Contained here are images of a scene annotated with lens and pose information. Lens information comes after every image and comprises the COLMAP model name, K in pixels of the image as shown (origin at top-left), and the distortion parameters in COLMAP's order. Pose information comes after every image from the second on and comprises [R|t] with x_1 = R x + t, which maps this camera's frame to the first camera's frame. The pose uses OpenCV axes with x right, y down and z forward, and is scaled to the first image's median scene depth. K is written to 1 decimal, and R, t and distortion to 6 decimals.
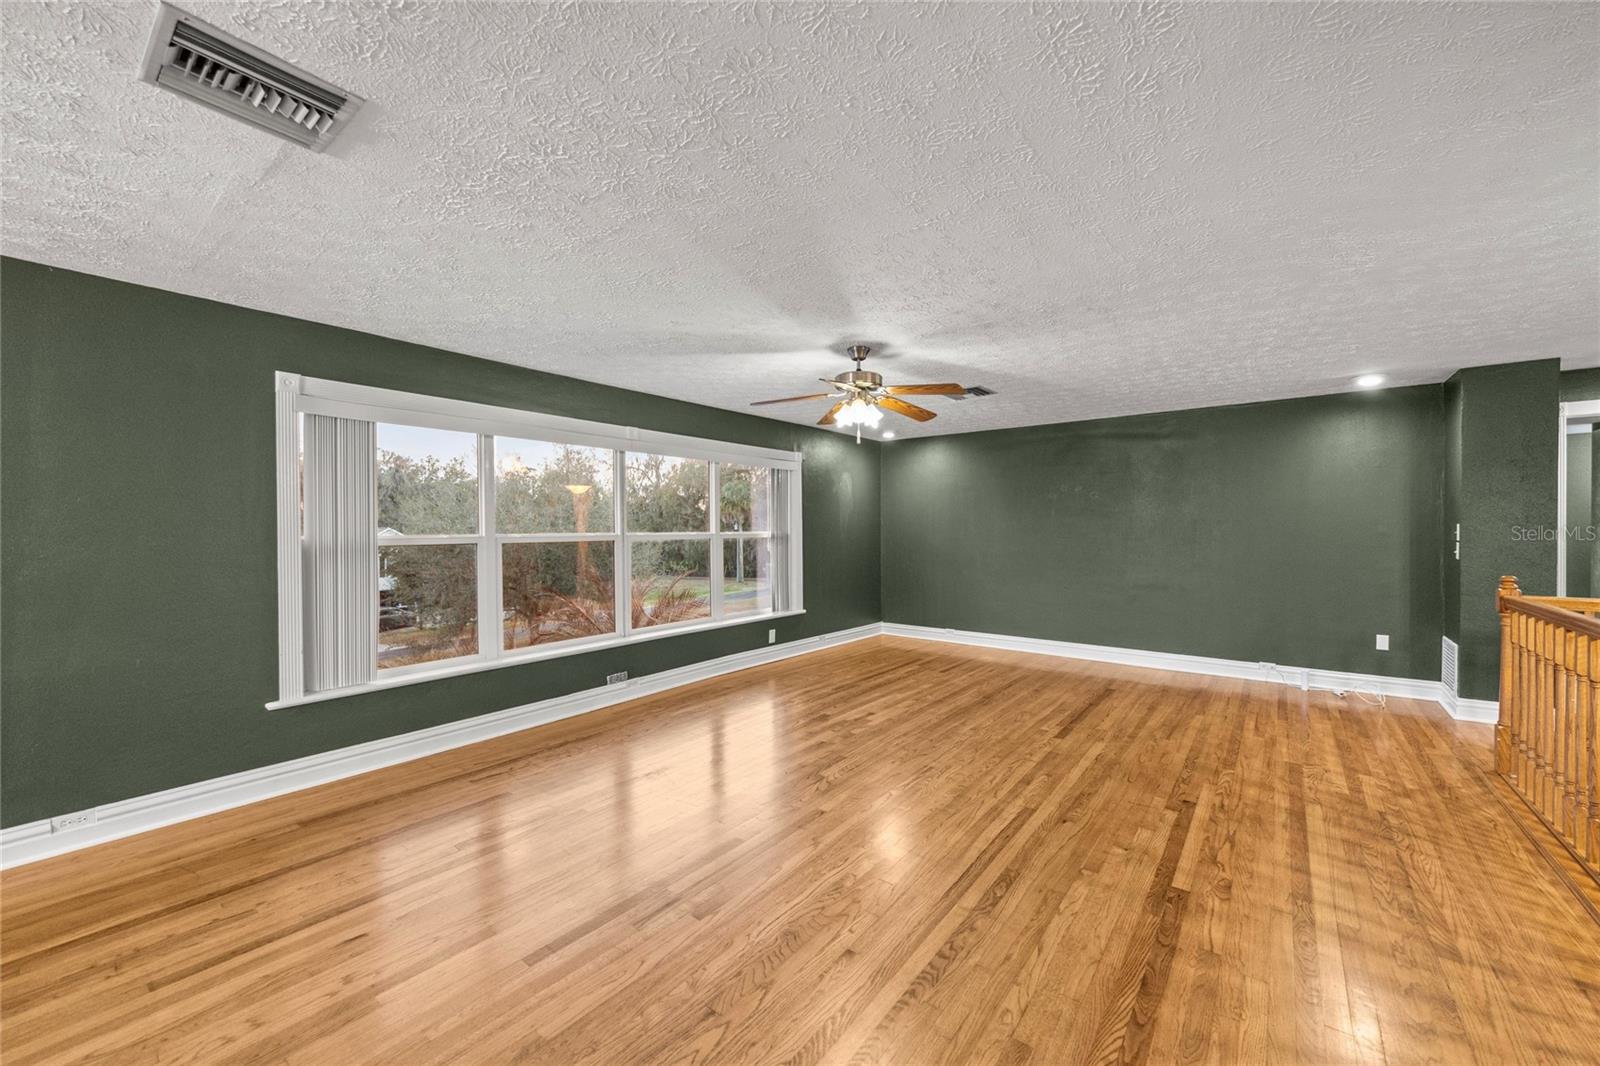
lens RADIAL K [[607.1, 0, 804.1], [0, 607.1, 531.1], [0, 0, 1]] dist [0.001398, -0.005019]
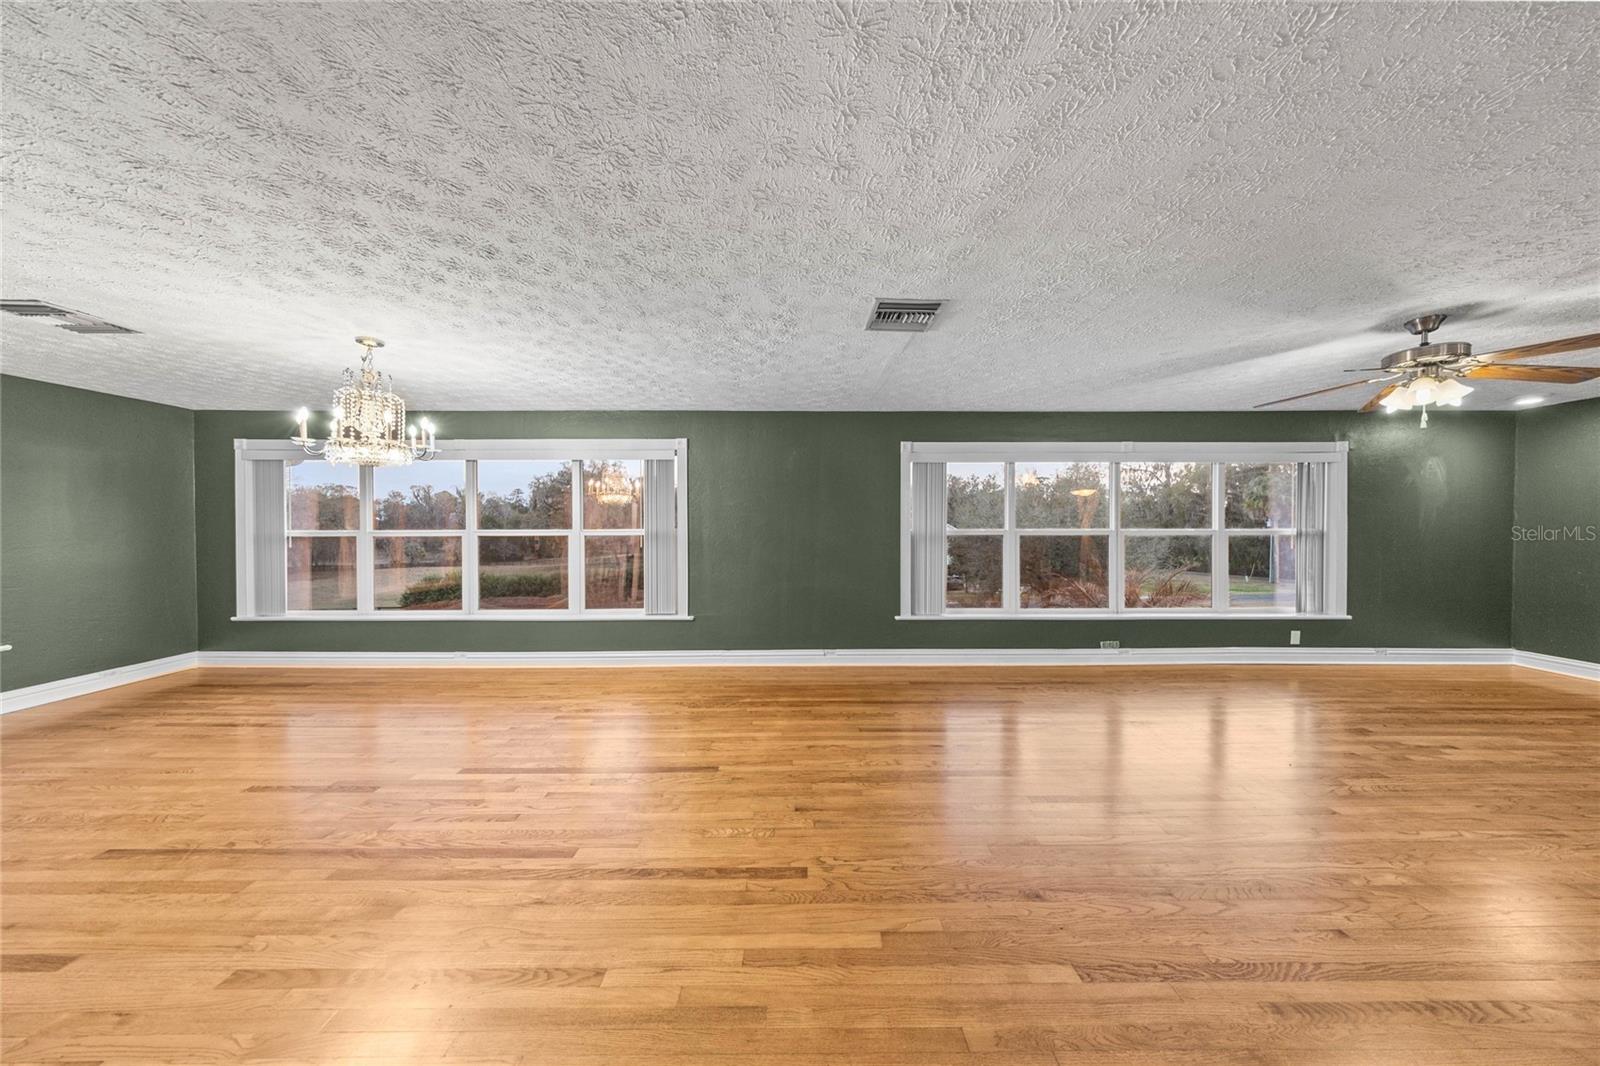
lens RADIAL K [[465.3, 0, 805.4], [0, 465.3, 534.2], [0, 0, 1]] dist [-0.000007, 0.000063]
pose [[0.624076, 0.017223, -0.781174, 0.058689], [-0.005025, 0.999825, 0.018030, 0.000274], [0.781348, -0.007327, 0.624053, -0.109578]]
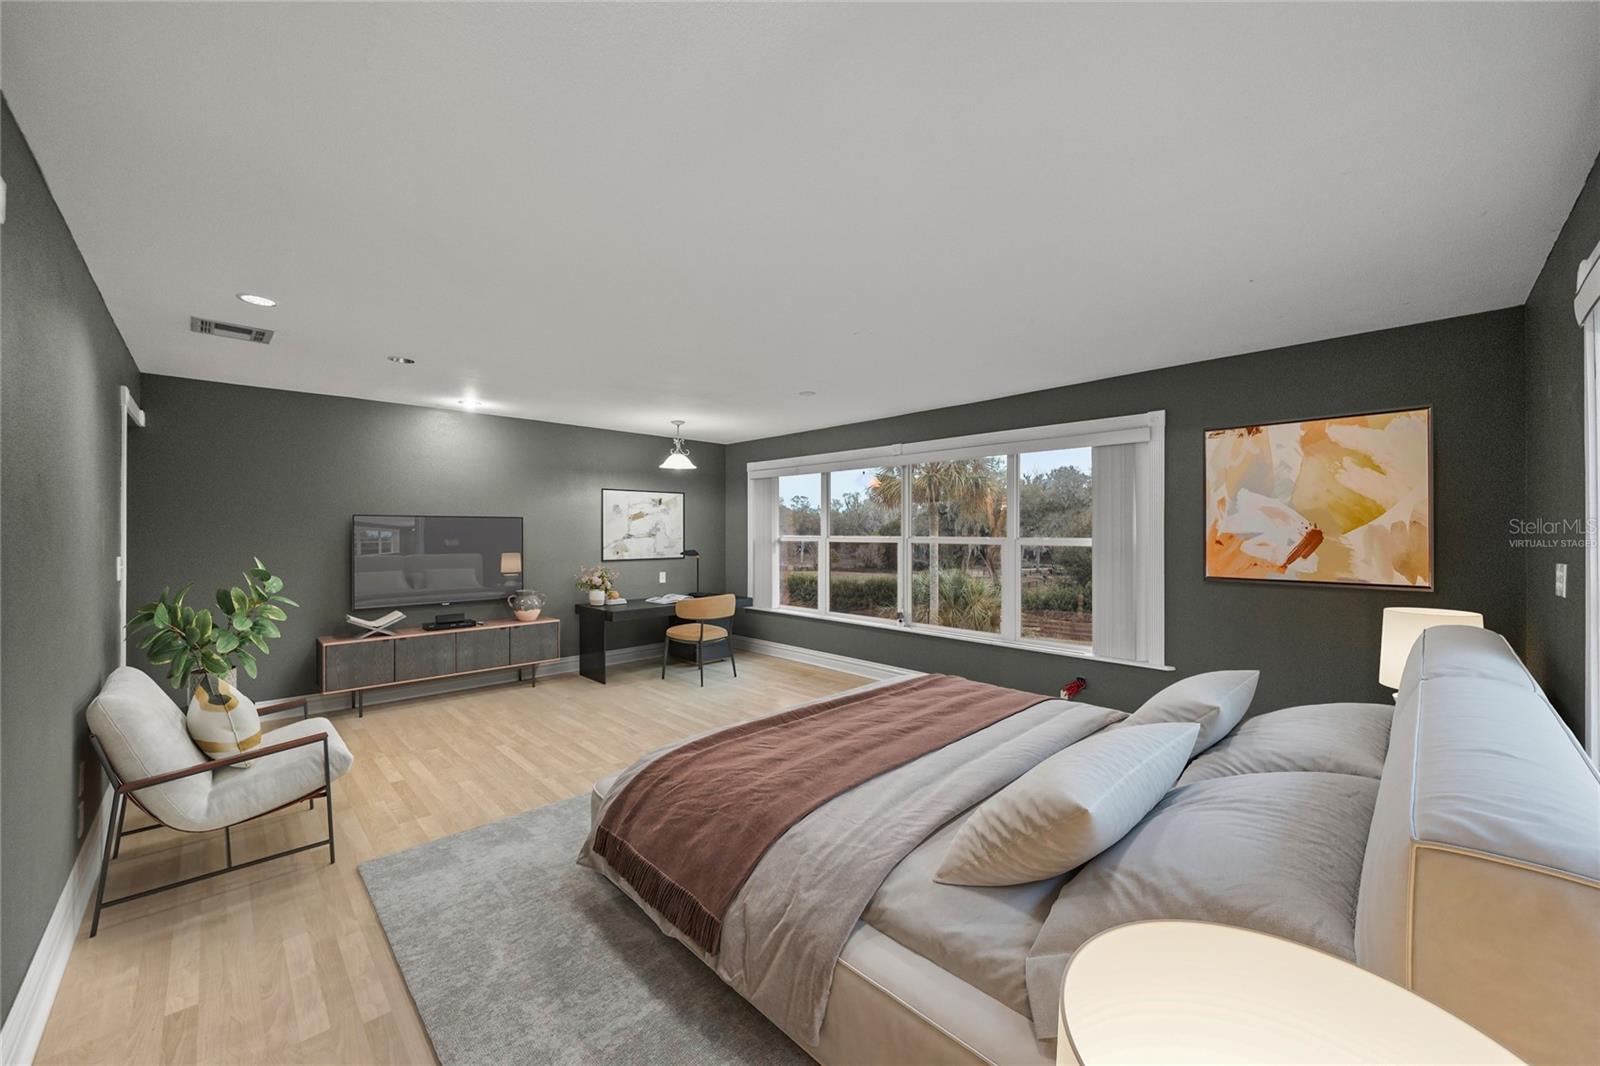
lens RADIAL K [[591.3, 0, 798.4], [0, 591.3, 536.4], [0, 0, 1]] dist [0.000136, -0.000265]
pose [[-0.134179, 0.008372, -0.990922, 1.087558], [-0.011307, 0.999886, 0.009979, -0.008530], [0.990893, 0.012543, -0.134069, 1.241535]]
